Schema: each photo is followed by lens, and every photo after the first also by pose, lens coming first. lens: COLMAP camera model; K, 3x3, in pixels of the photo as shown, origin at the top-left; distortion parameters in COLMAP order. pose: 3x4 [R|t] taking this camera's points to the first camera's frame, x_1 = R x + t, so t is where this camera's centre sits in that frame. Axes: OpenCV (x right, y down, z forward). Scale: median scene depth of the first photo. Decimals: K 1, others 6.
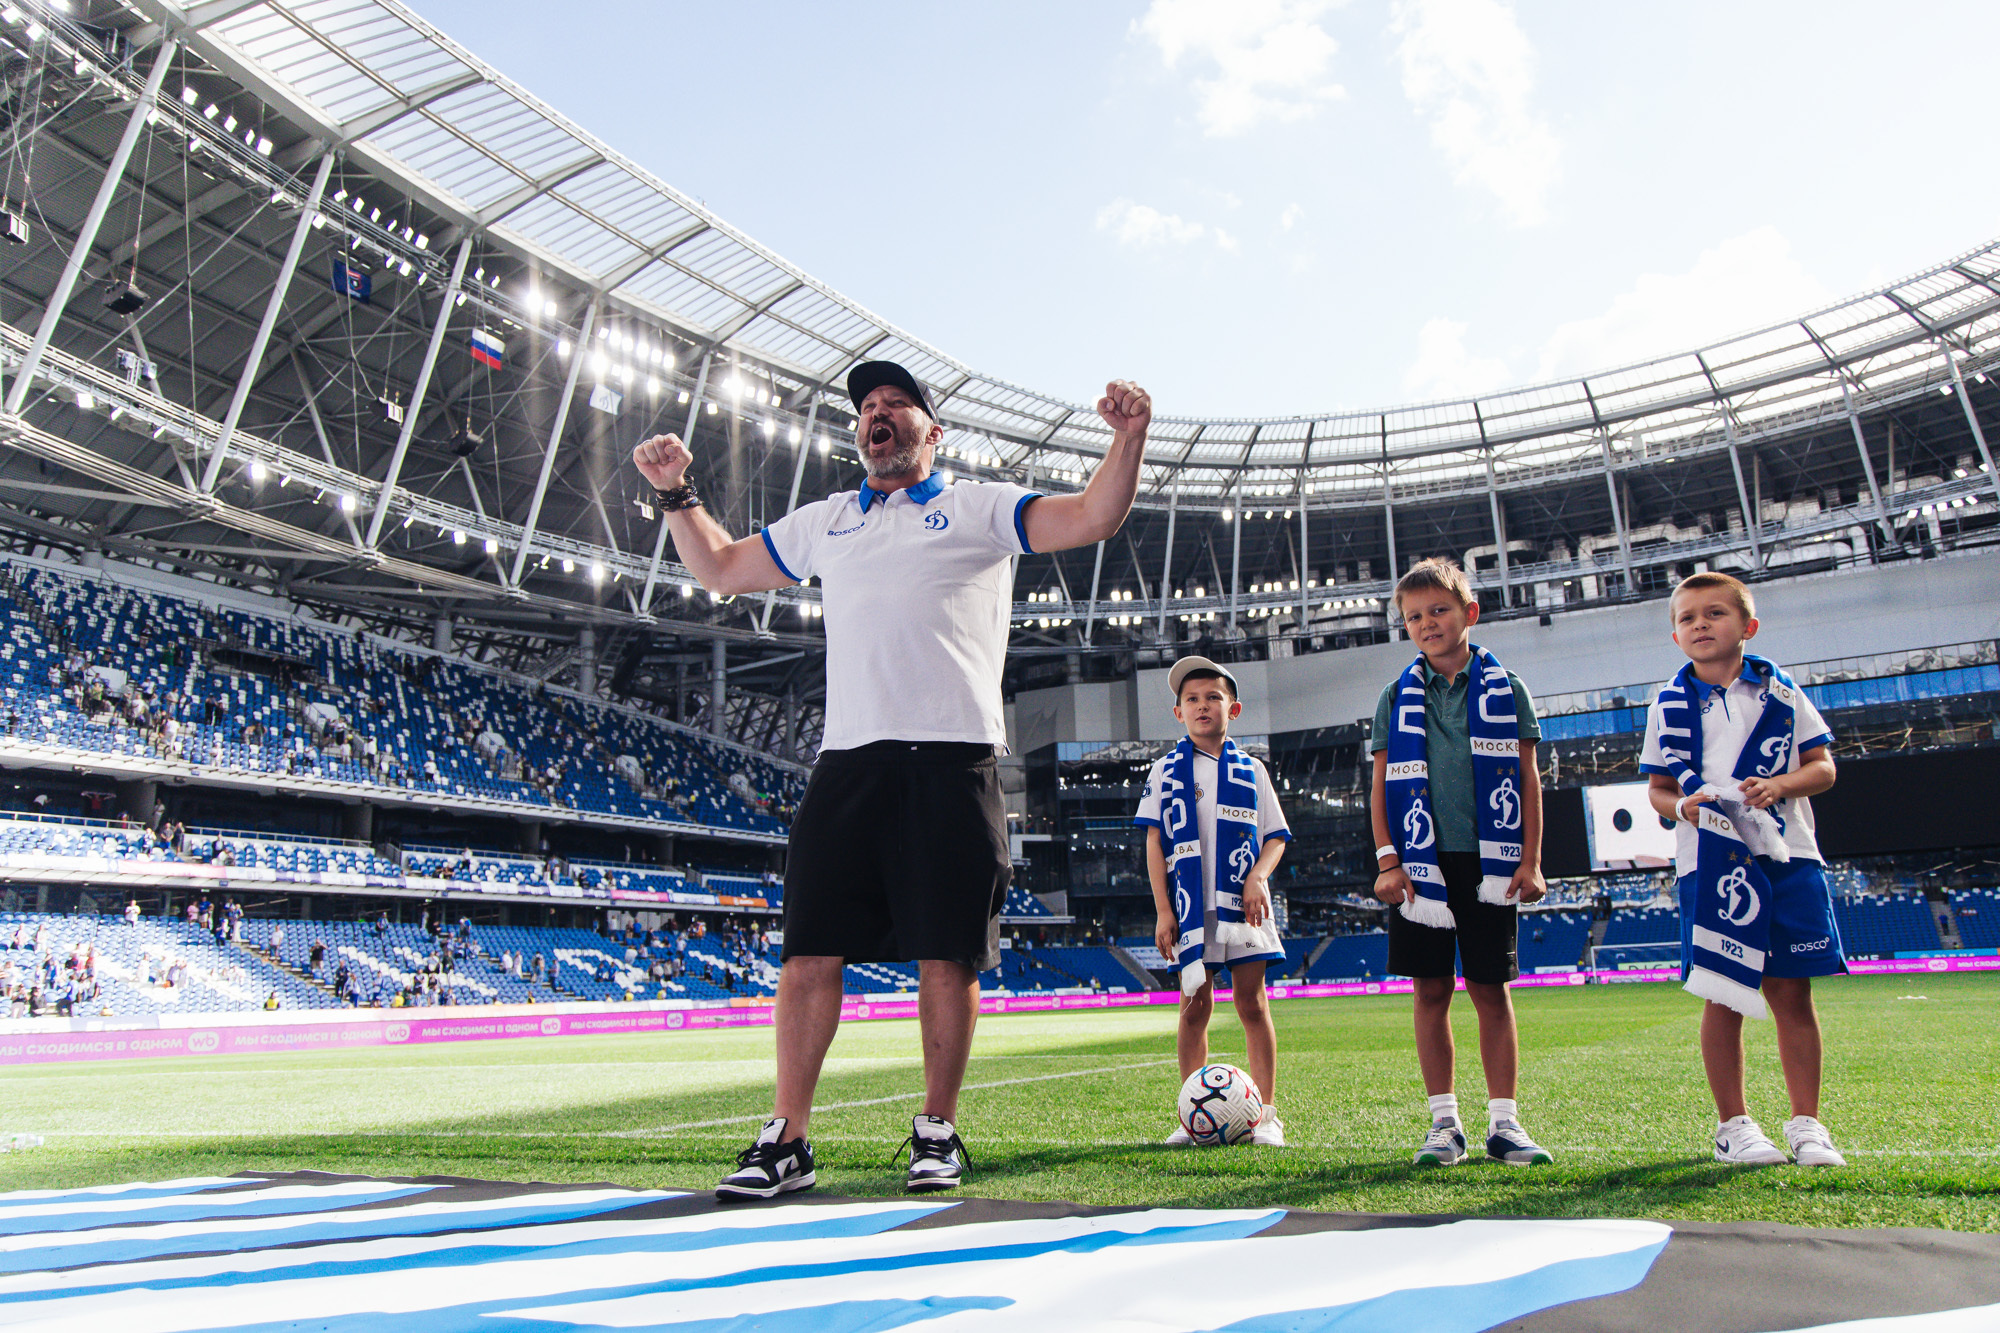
lens RADIAL K [[1485.2, 0, 1087.4], [0, 1485.2, 672.7], [0, 0, 1]] dist [-0.001187, 0.000838]
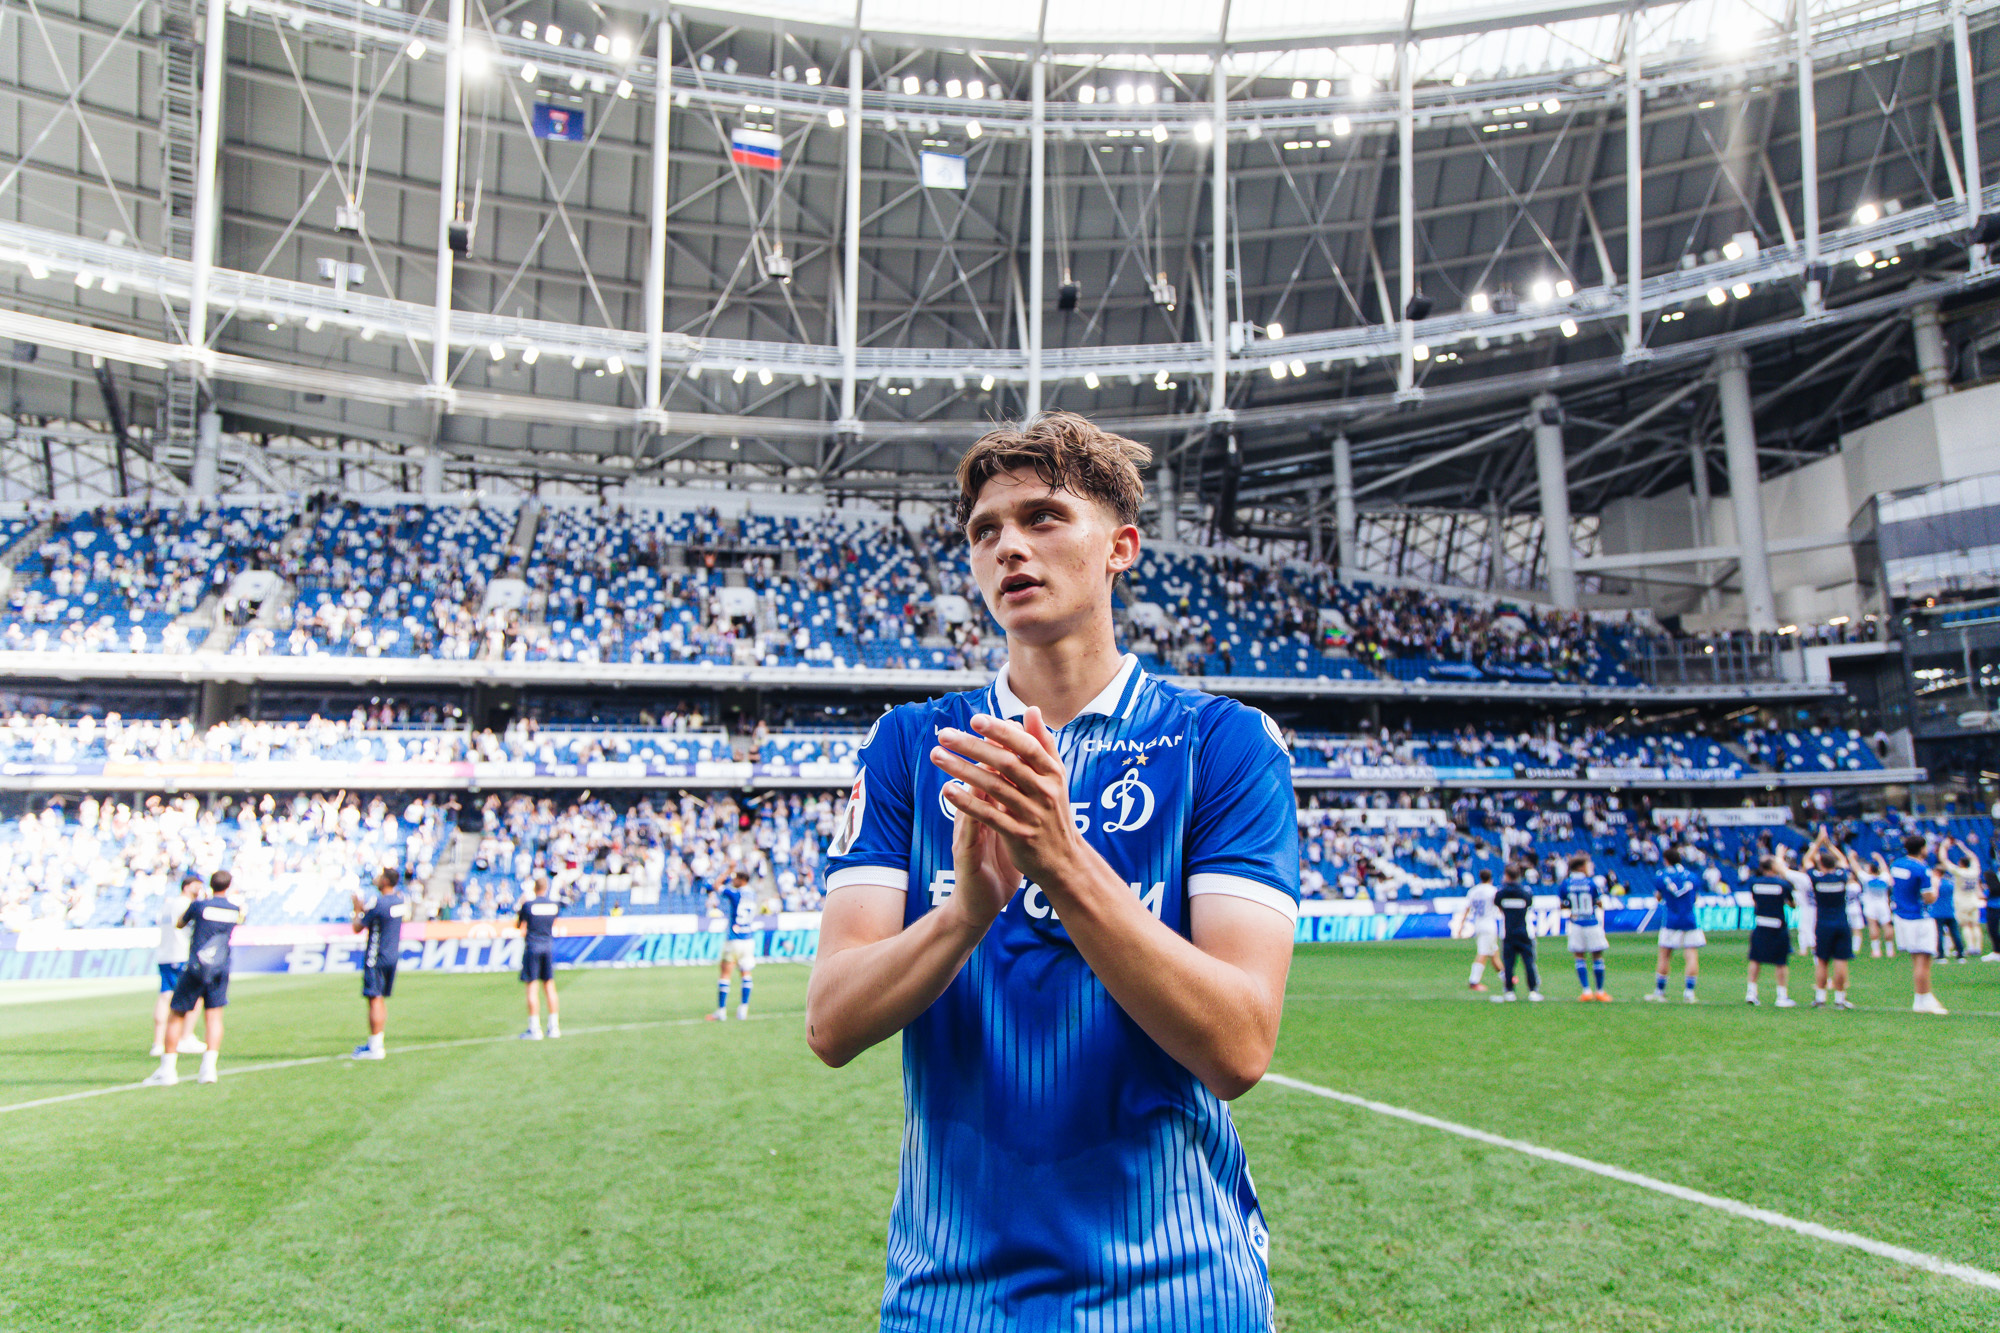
lens RADIAL K [[1336.1, 0, 1000.0], [0, 1336.1, 666.5], [0, 0, 1]] dist [0.012151, 0.000986]
pose [[0.665047, -0.104682, -0.739428, 0.172185], [0.155495, 0.987837, 0.000004, 0.073127], [0.730434, -0.114980, 0.673236, 0.410589]]
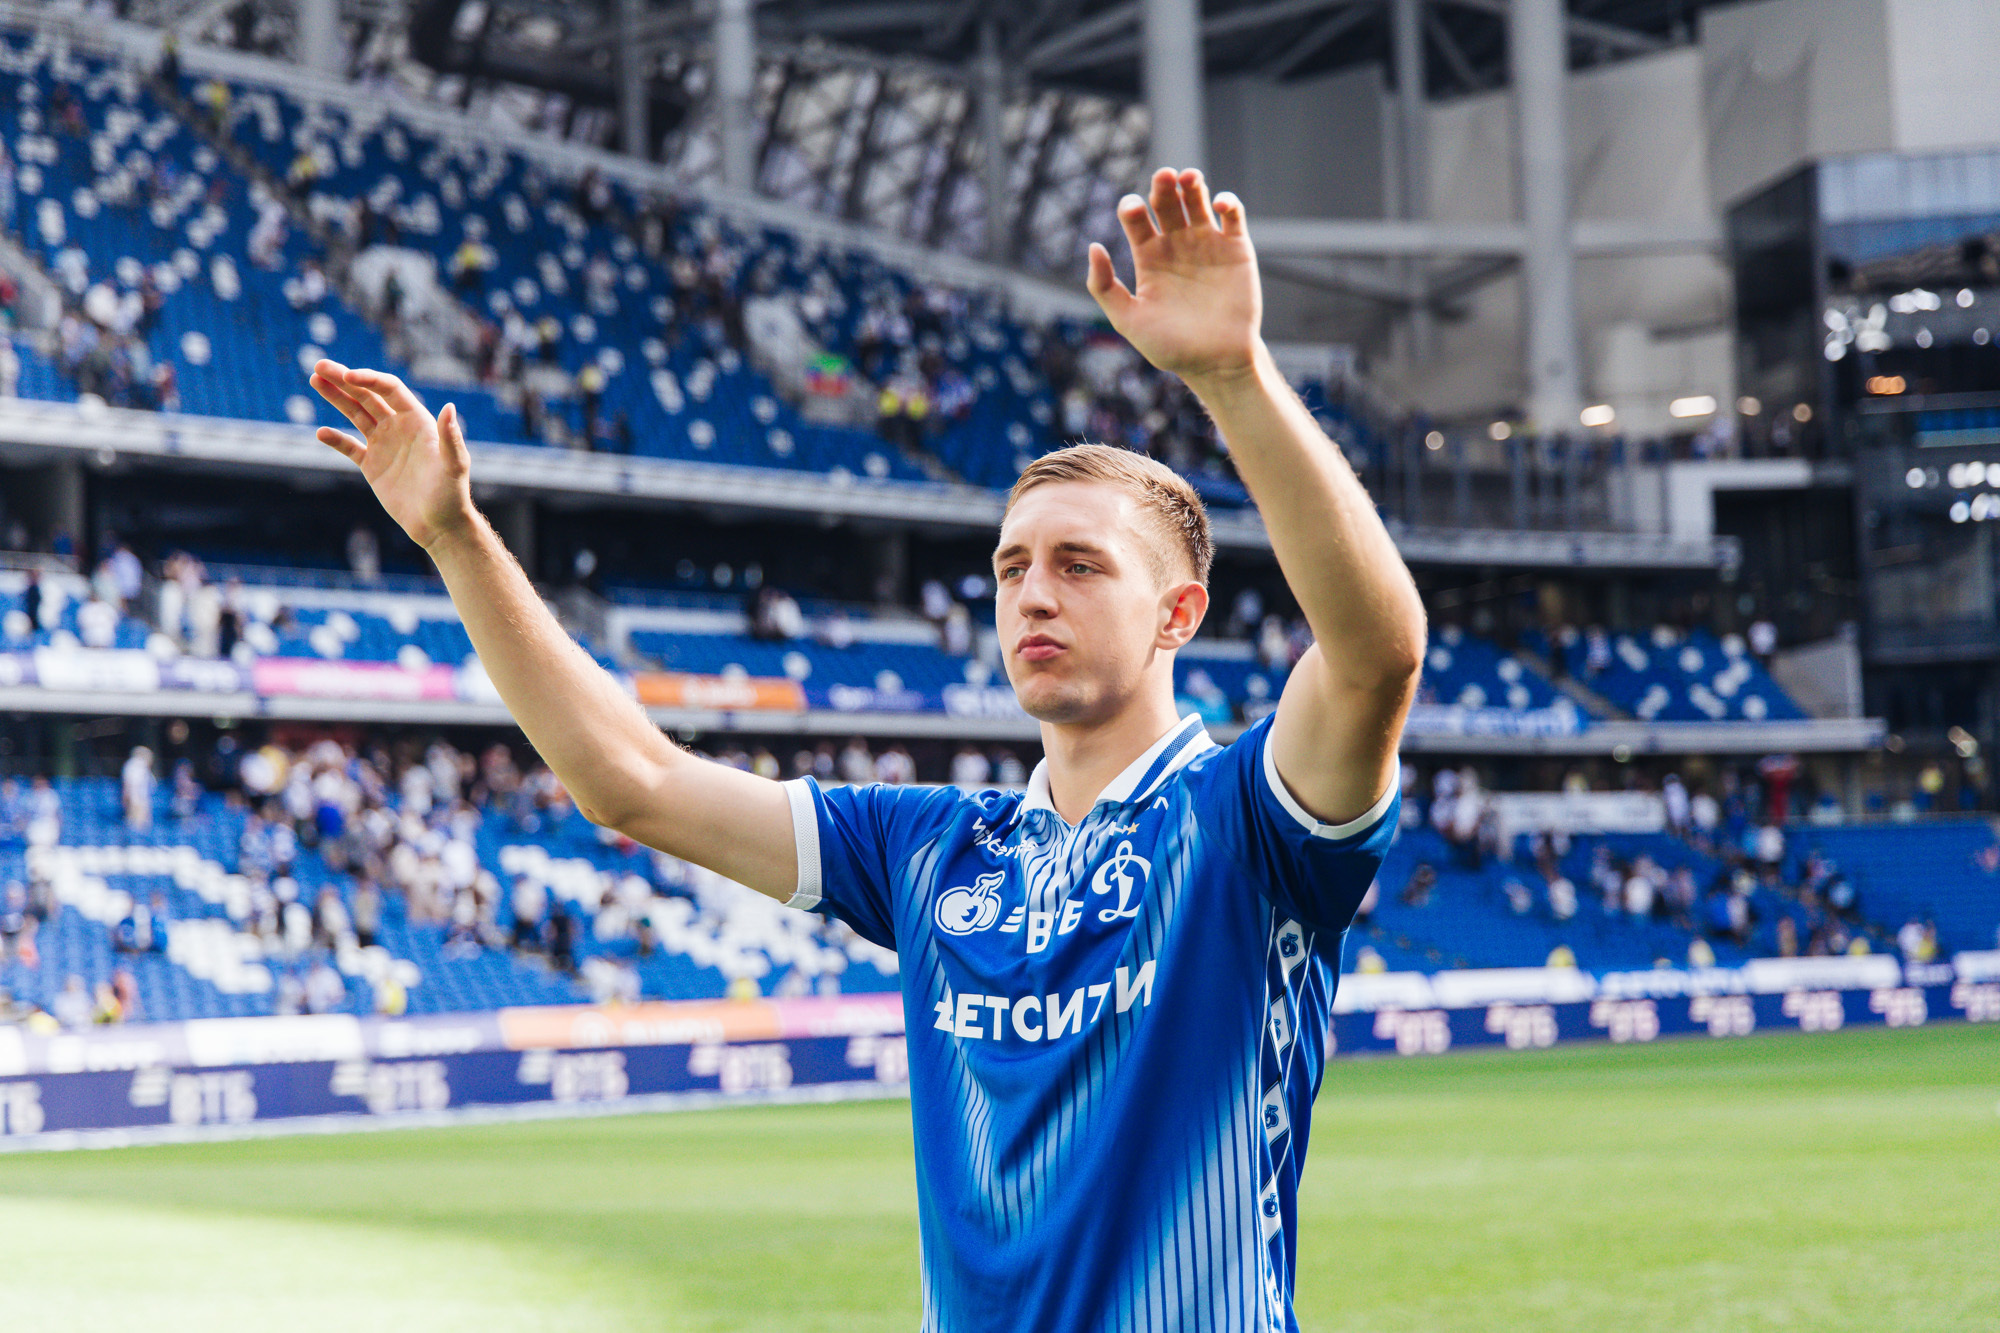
lens RADIAL K [[4084.8, 0, 1000.0], [0, 4084.8, 666.5], [0, 0, 1]] dist [0.066817, 0.163435]
pose [[0.960396, -0.016341, -0.278160, 0.060168], [0.057349, 0.988499, 0.139933, 0.026328], [0.272675, -0.150343, 0.950287, 0.165612]]
